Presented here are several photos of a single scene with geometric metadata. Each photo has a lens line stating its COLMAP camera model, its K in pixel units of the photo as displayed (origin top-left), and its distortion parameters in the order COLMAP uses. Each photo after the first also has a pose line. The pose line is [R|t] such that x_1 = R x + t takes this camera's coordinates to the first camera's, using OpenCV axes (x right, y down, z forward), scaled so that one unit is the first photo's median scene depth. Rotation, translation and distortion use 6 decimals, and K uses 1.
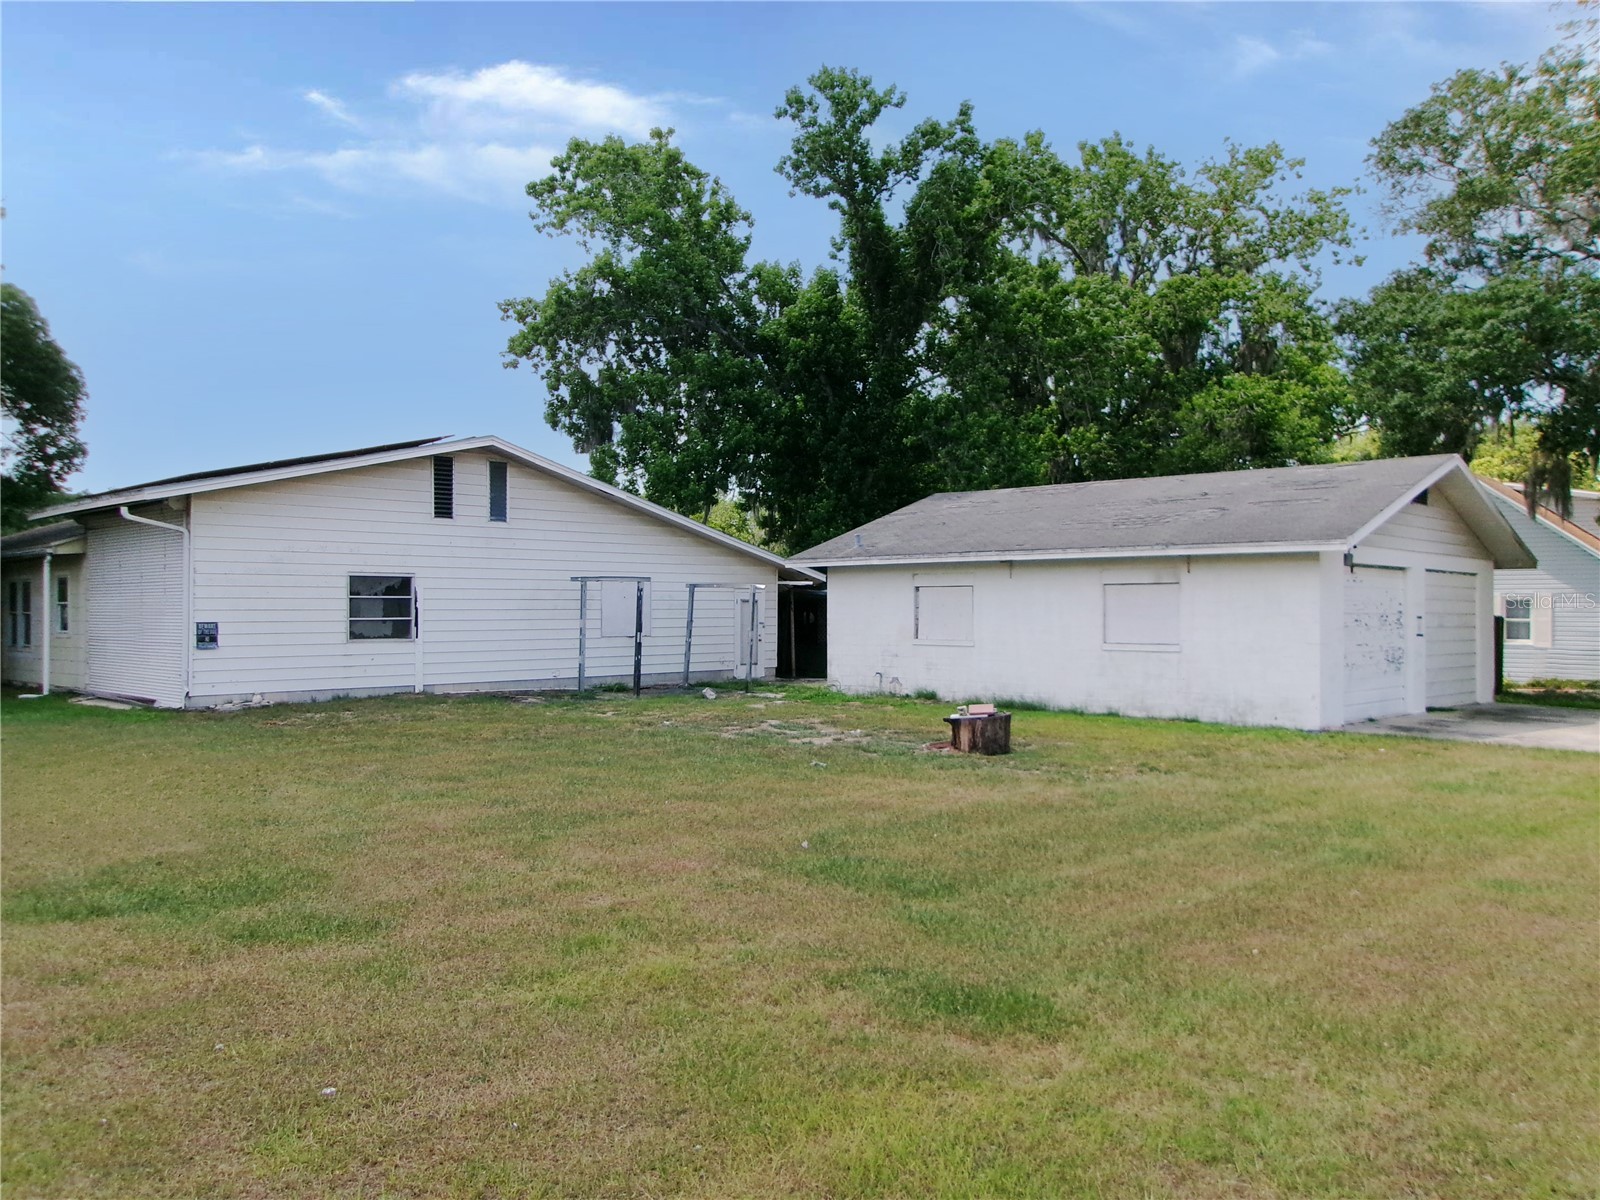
lens RADIAL K [[1264.3, 0, 804.8], [0, 1264.3, 588.7], [0, 0, 1]] dist [-0.041612, 0.059408]
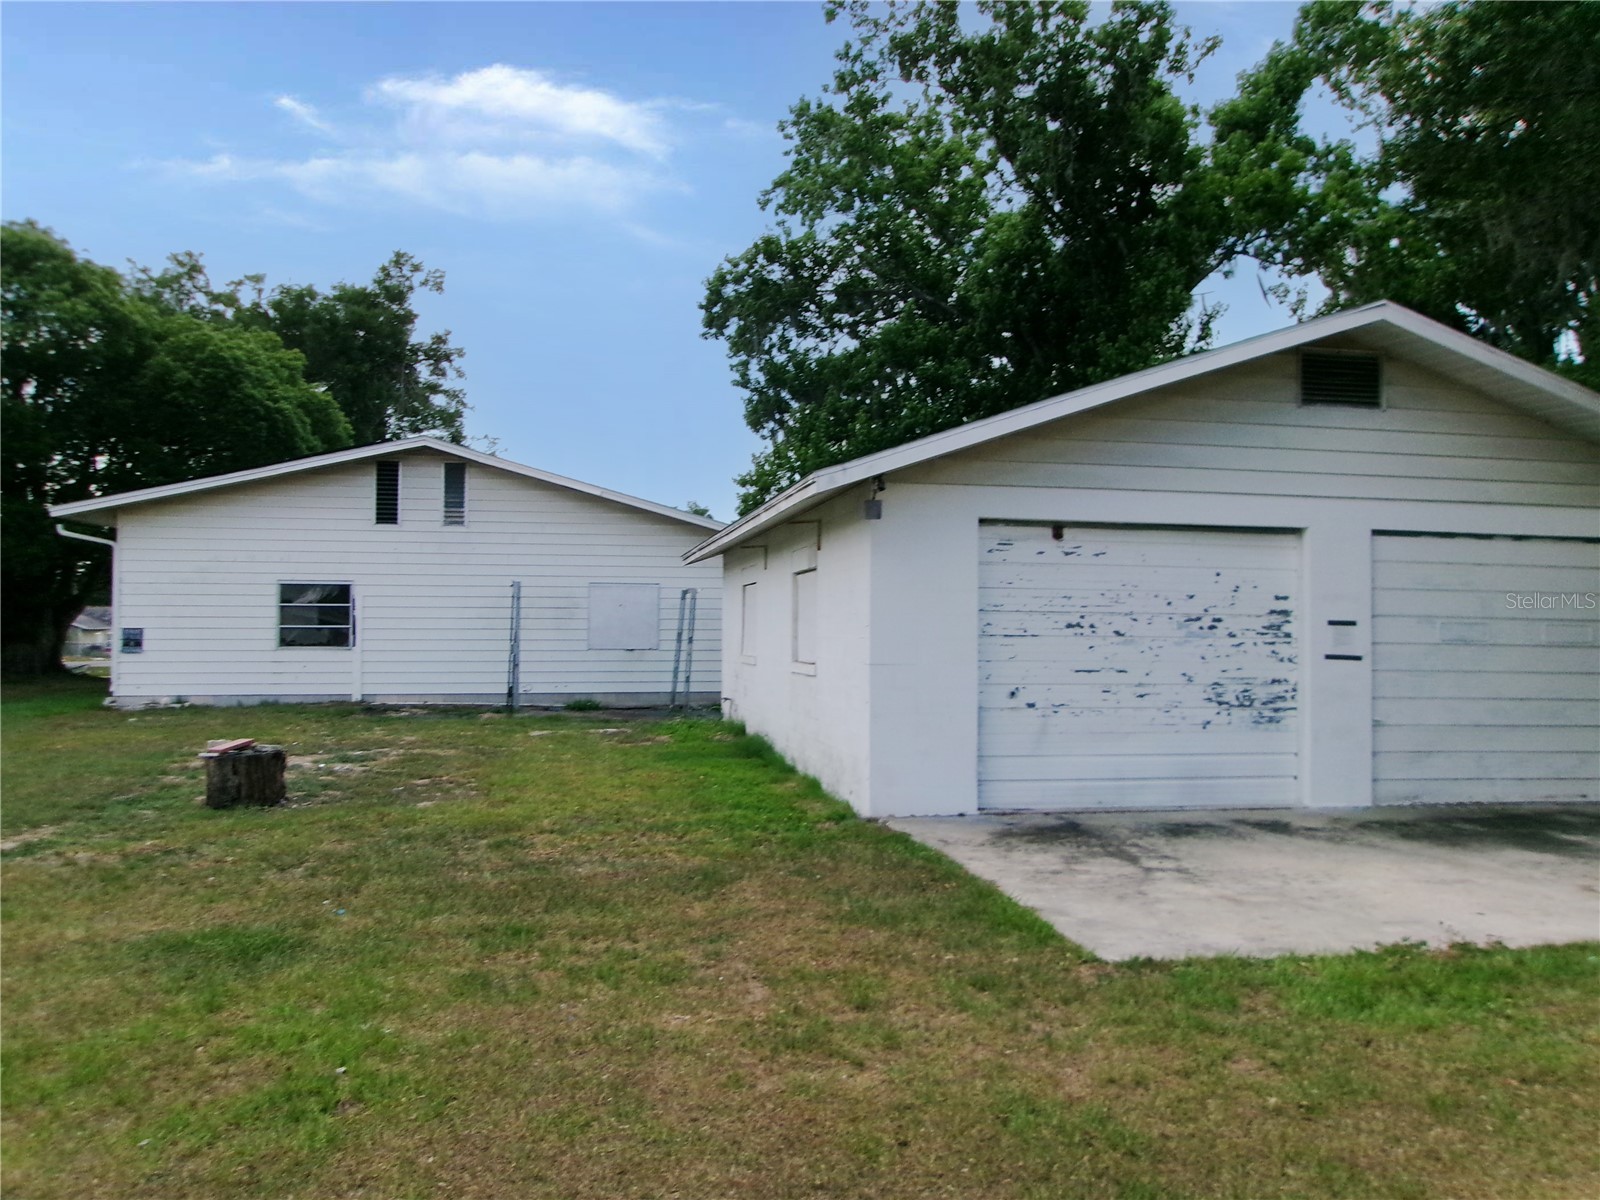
lens RADIAL K [[1264.3, 0, 799.2], [0, 1264.3, 612.4], [0, 0, 1]] dist [-0.041612, 0.059408]
pose [[0.806244, -0.005573, -0.591557, 0.552773], [0.004776, 0.999984, -0.002911, 0.016894], [0.591564, -0.000478, 0.806258, 0.409271]]
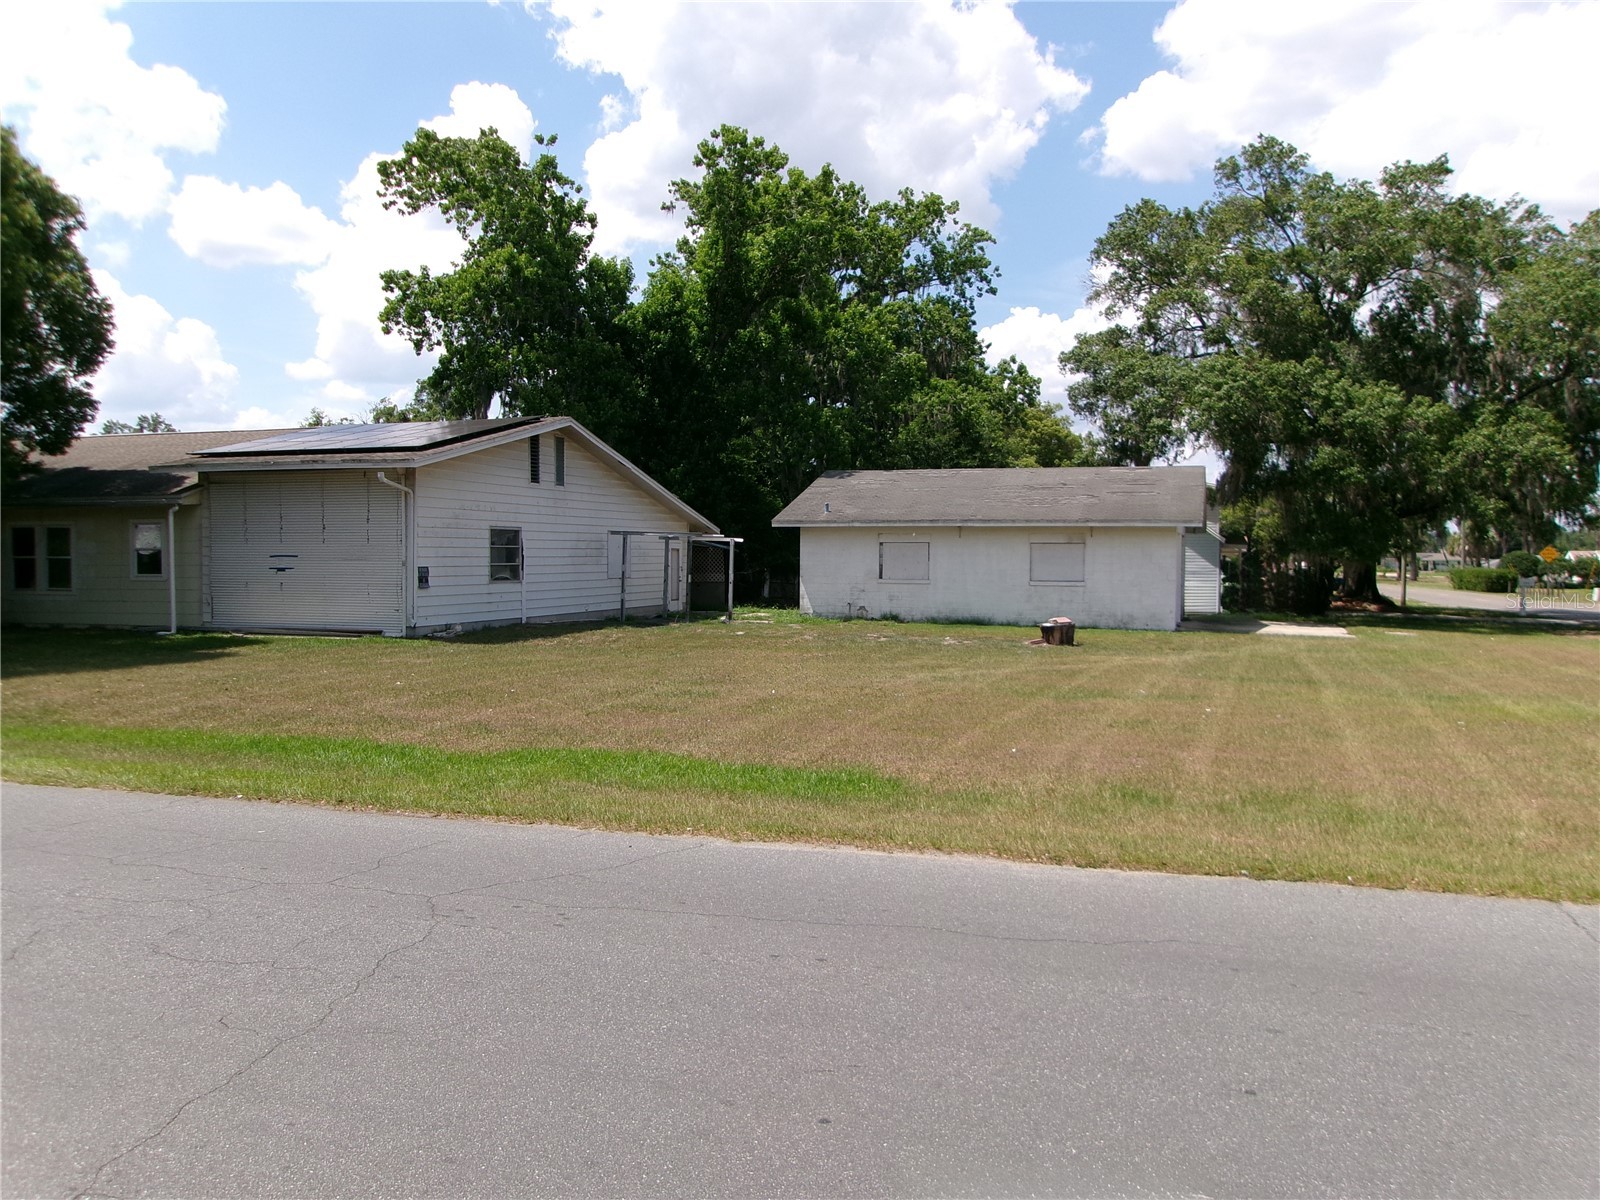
lens RADIAL K [[1264.3, 0, 815.5], [0, 1264.3, 591.3], [0, 0, 1]] dist [-0.041612, 0.059408]
pose [[0.904923, -0.006497, 0.425525, -0.573532], [-0.012552, 0.999041, 0.041945, -0.005115], [-0.425389, -0.043298, 0.903974, -0.247044]]
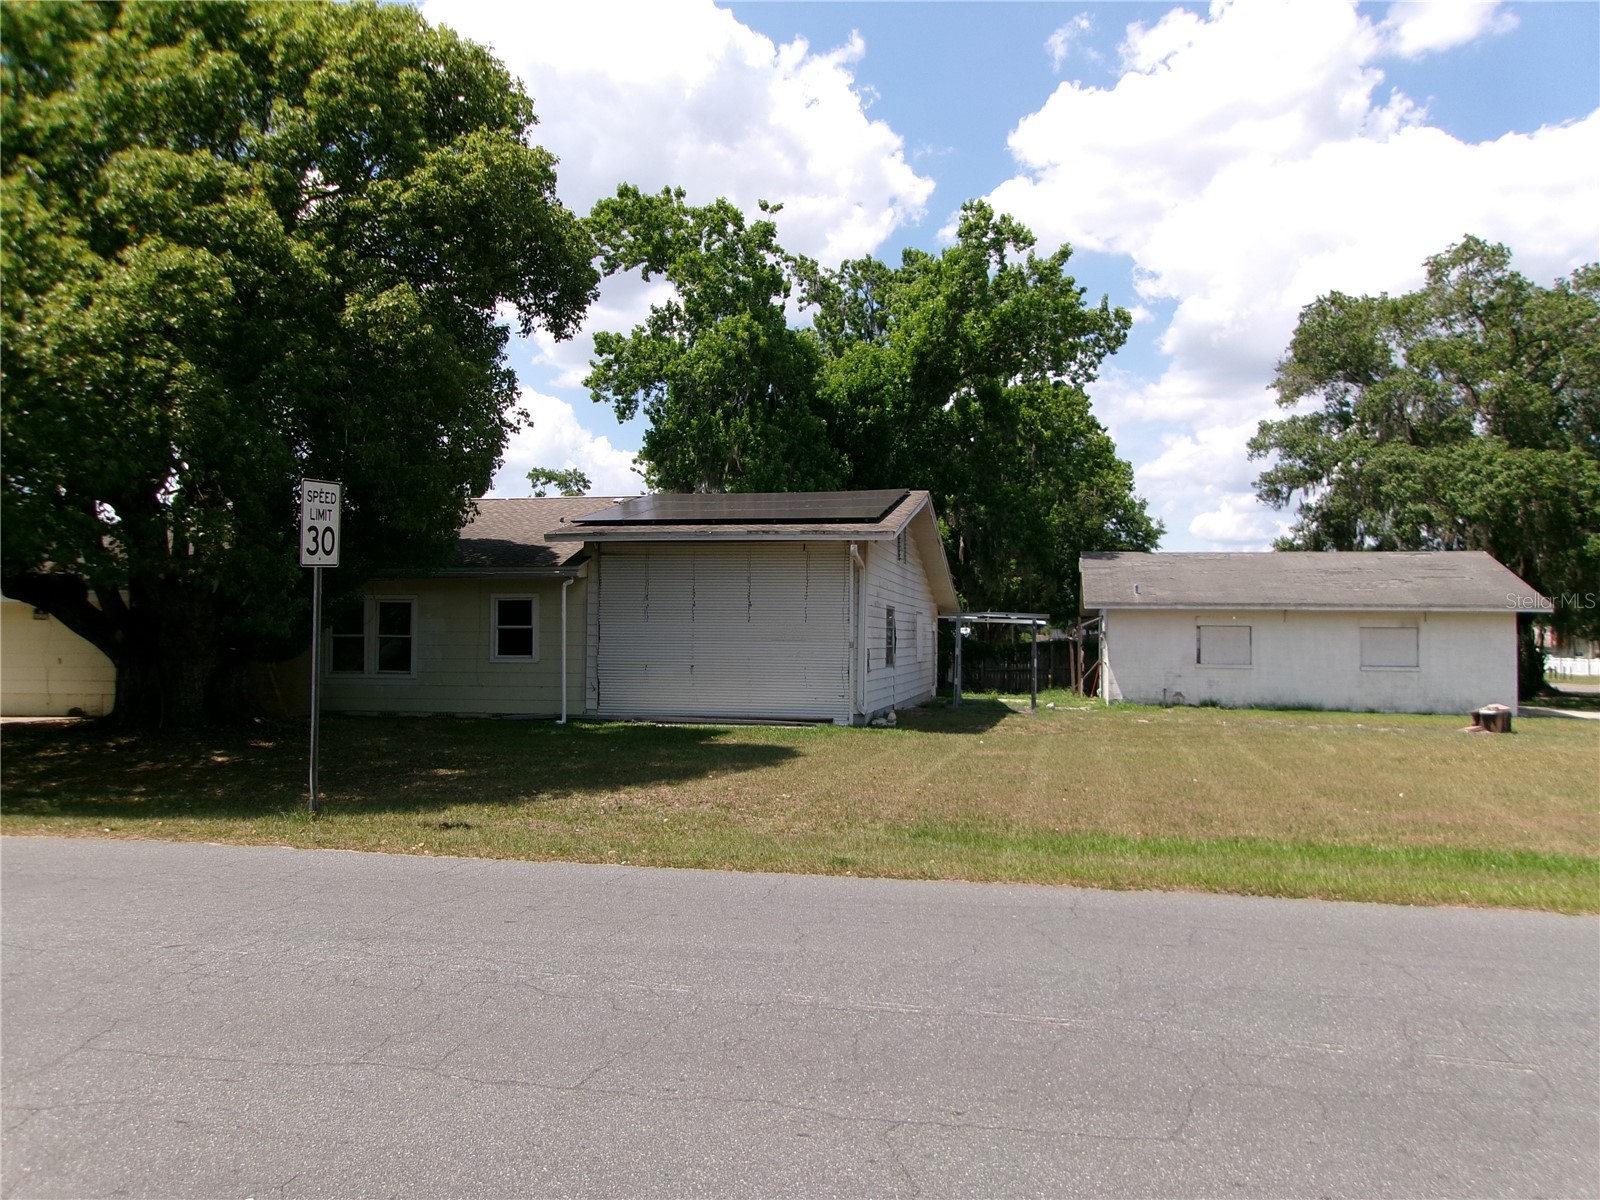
lens RADIAL K [[1264.3, 0, 813.9], [0, 1264.3, 584.4], [0, 0, 1]] dist [-0.041612, 0.059408]
pose [[0.849792, 0.033808, 0.526033, -0.977720], [-0.020043, 0.999292, -0.031845, 0.005278], [-0.526737, 0.016519, 0.849868, 0.053849]]
